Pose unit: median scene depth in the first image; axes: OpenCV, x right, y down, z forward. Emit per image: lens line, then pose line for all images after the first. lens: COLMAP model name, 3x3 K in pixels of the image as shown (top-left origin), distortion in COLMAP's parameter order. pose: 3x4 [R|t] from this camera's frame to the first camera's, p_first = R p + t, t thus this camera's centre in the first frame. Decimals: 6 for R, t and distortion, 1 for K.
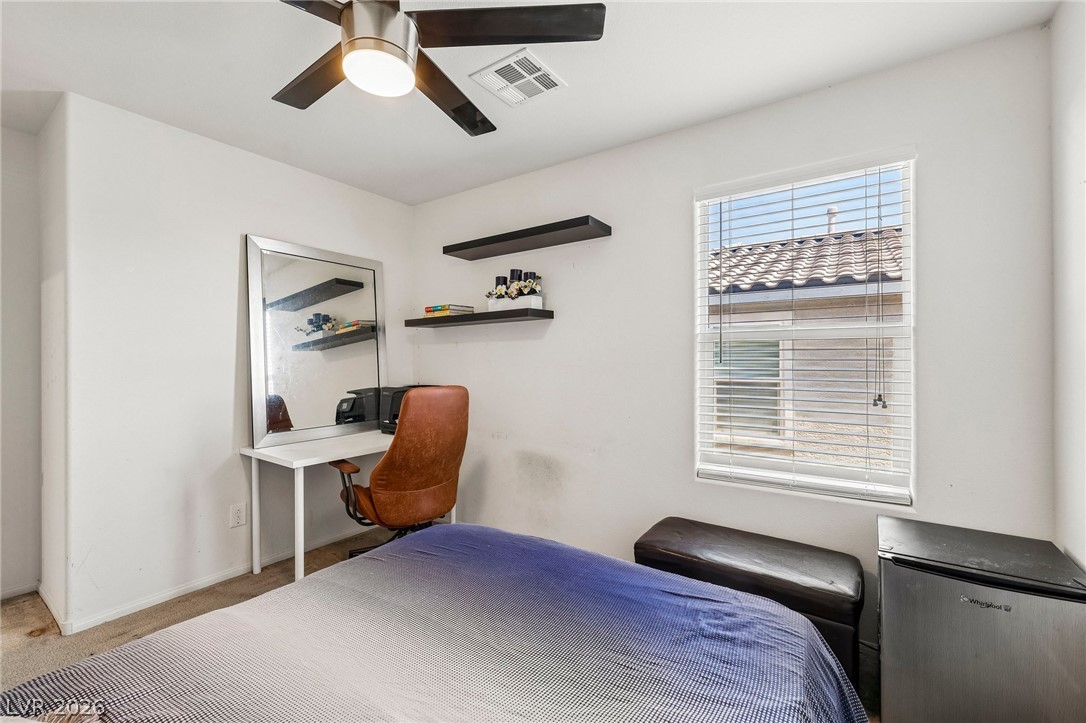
lens RADIAL K [[452.9, 0, 538.7], [0, 452.9, 359.8], [0, 0, 1]] dist [-0.001196, -0.000064]
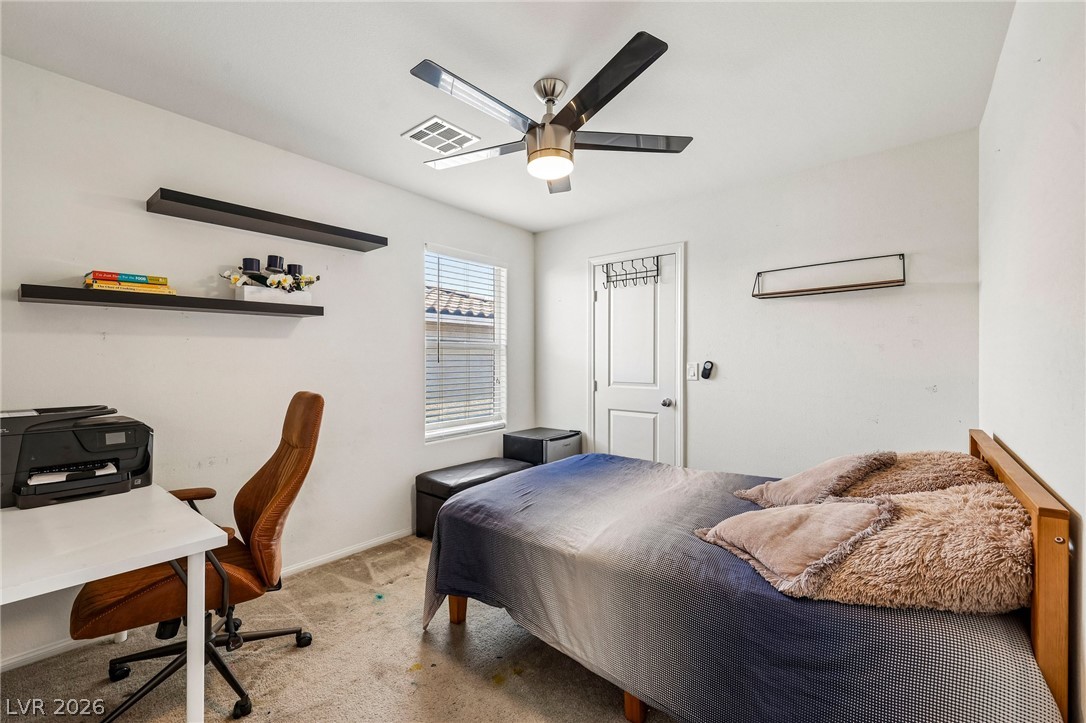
lens RADIAL K [[452.9, 0, 538.7], [0, 452.9, 359.8], [0, 0, 1]] dist [-0.001196, -0.000064]
pose [[0.087602, 0.002505, 0.996152, -0.875804], [0.005753, 0.999979, -0.003020, 0.003312], [-0.996139, 0.005995, 0.087586, 0.430513]]
